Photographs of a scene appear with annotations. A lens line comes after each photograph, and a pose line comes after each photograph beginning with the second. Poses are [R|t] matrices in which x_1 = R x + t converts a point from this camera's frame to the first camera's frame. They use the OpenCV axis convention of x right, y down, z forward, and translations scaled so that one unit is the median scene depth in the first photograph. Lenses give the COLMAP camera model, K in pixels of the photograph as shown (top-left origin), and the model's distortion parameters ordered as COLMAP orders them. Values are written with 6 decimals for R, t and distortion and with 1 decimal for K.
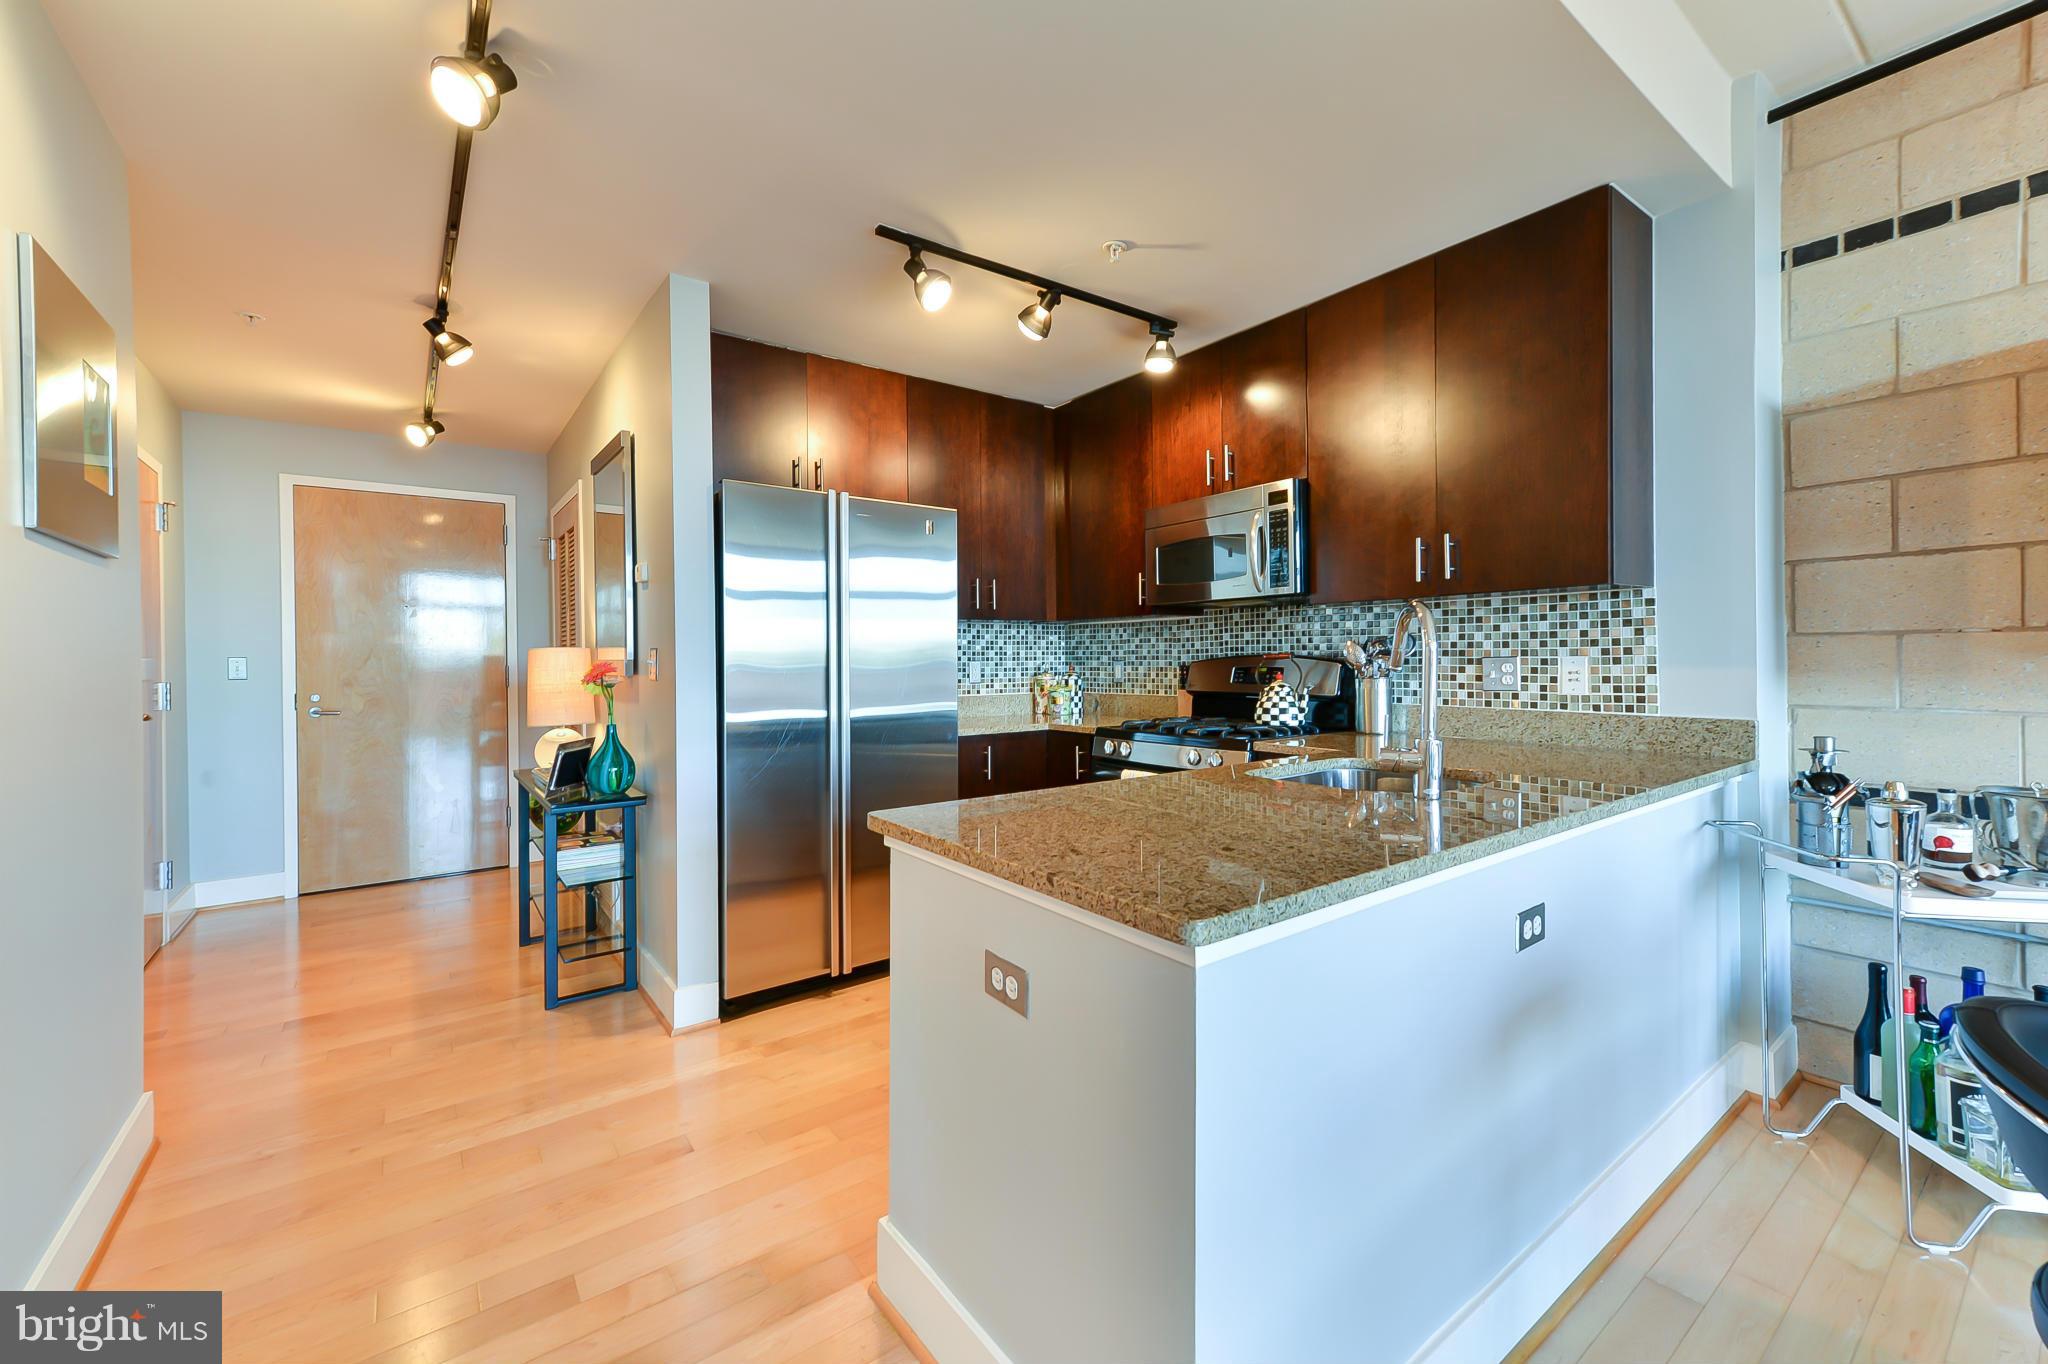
lens RADIAL K [[830.2, 0, 1027.1], [0, 830.2, 664.9], [0, 0, 1]] dist [0.017056, -0.000813]
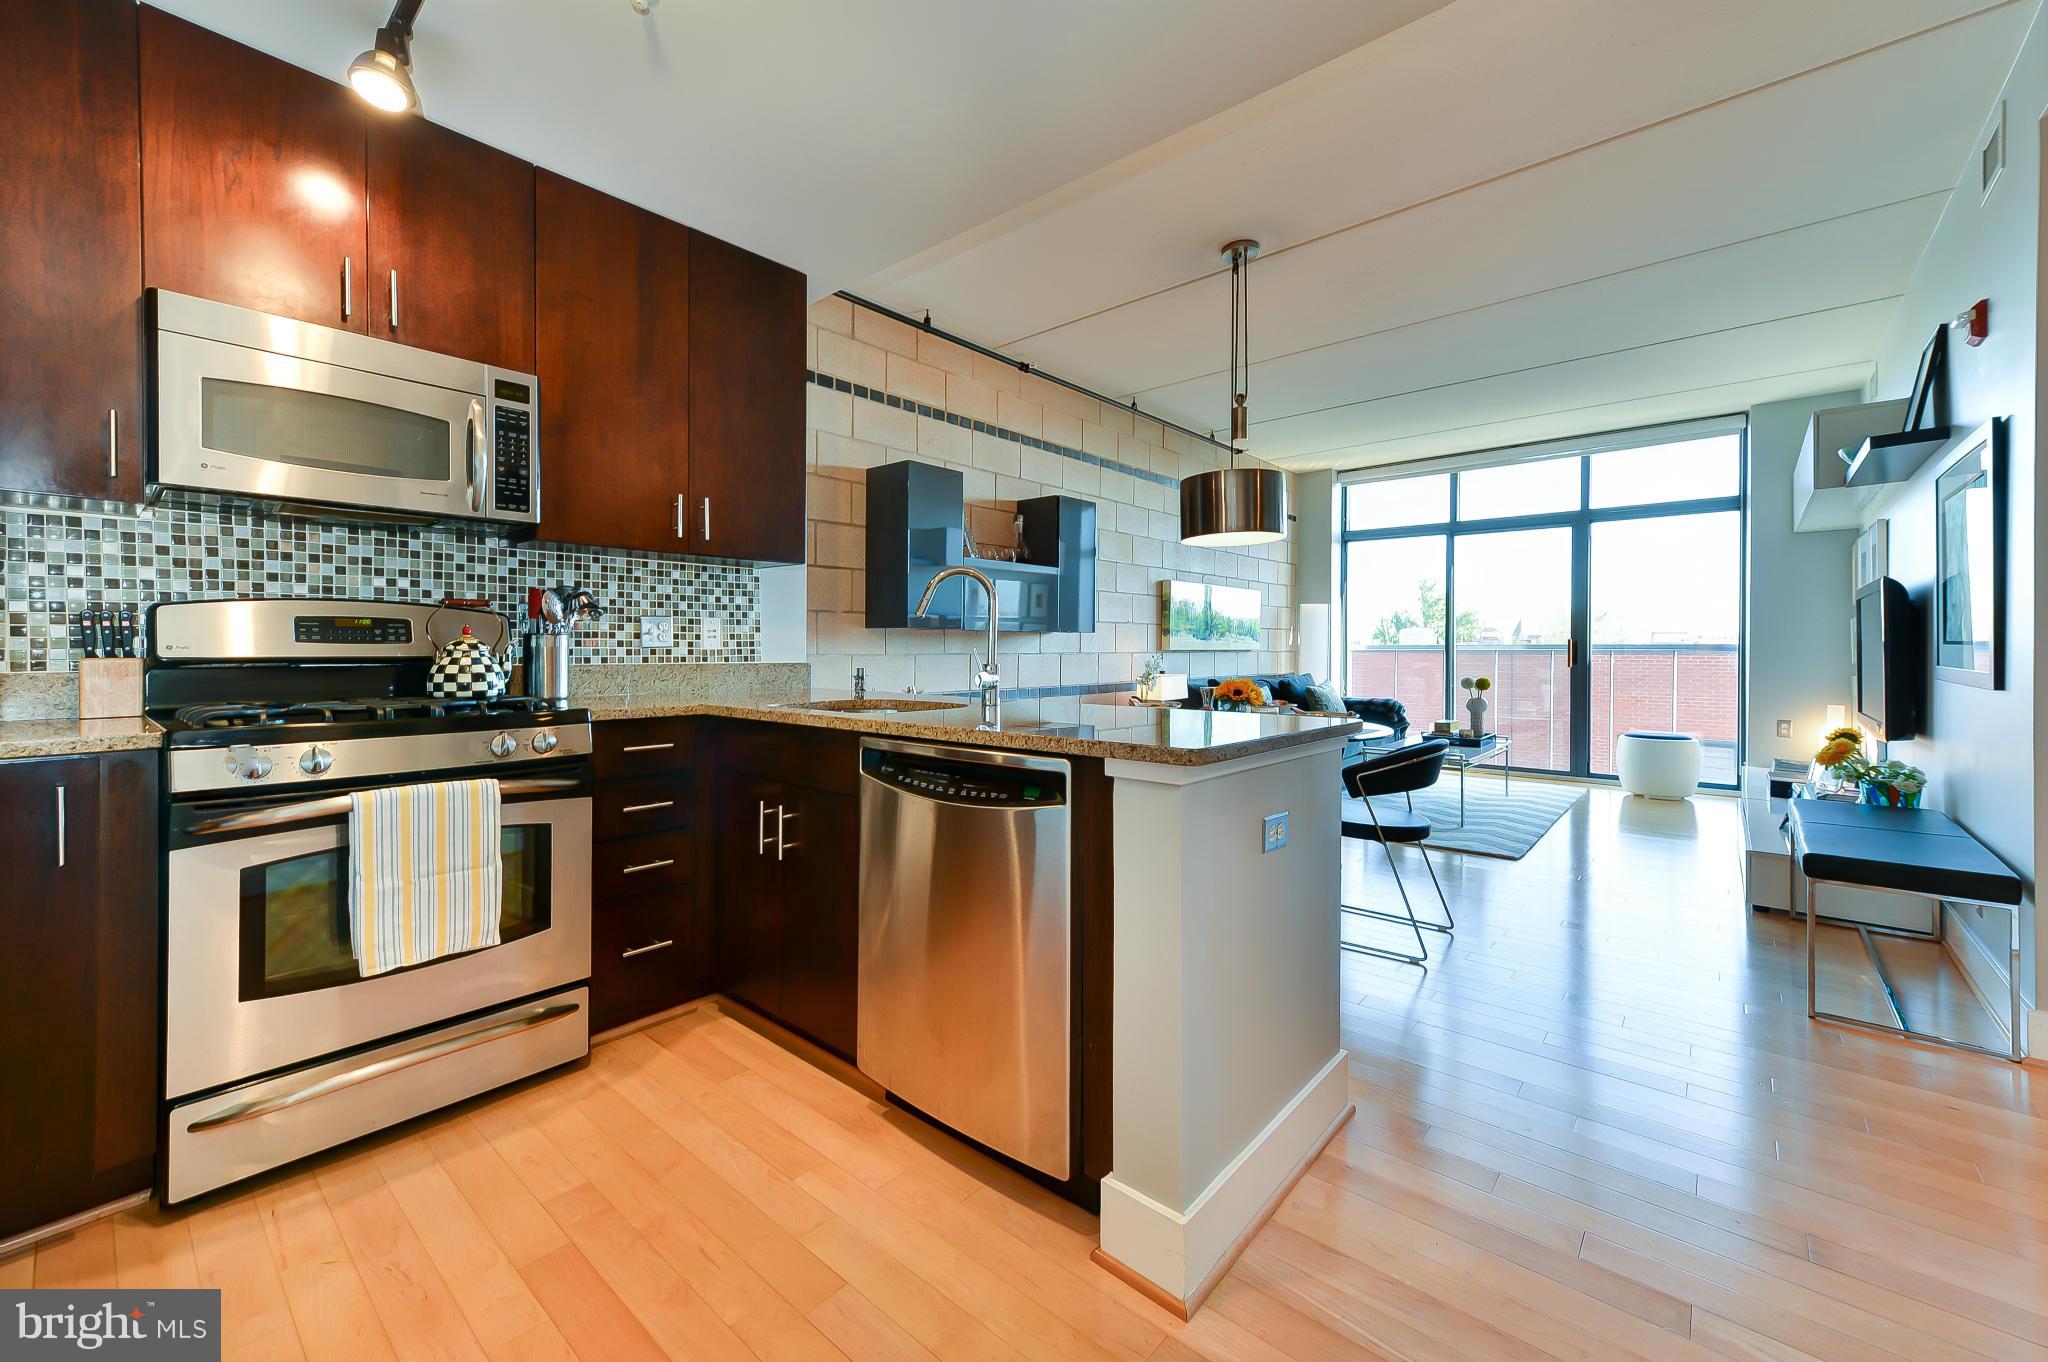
lens RADIAL K [[817.1, 0, 988.9], [0, 817.1, 652.0], [0, 0, 1]] dist [0.011339, 0.000326]
pose [[-0.191815, 0.005963, 0.981413, -0.514881], [0.008535, 0.999954, -0.004408, 0.042163], [-0.981394, 0.007531, -0.191857, 0.729707]]
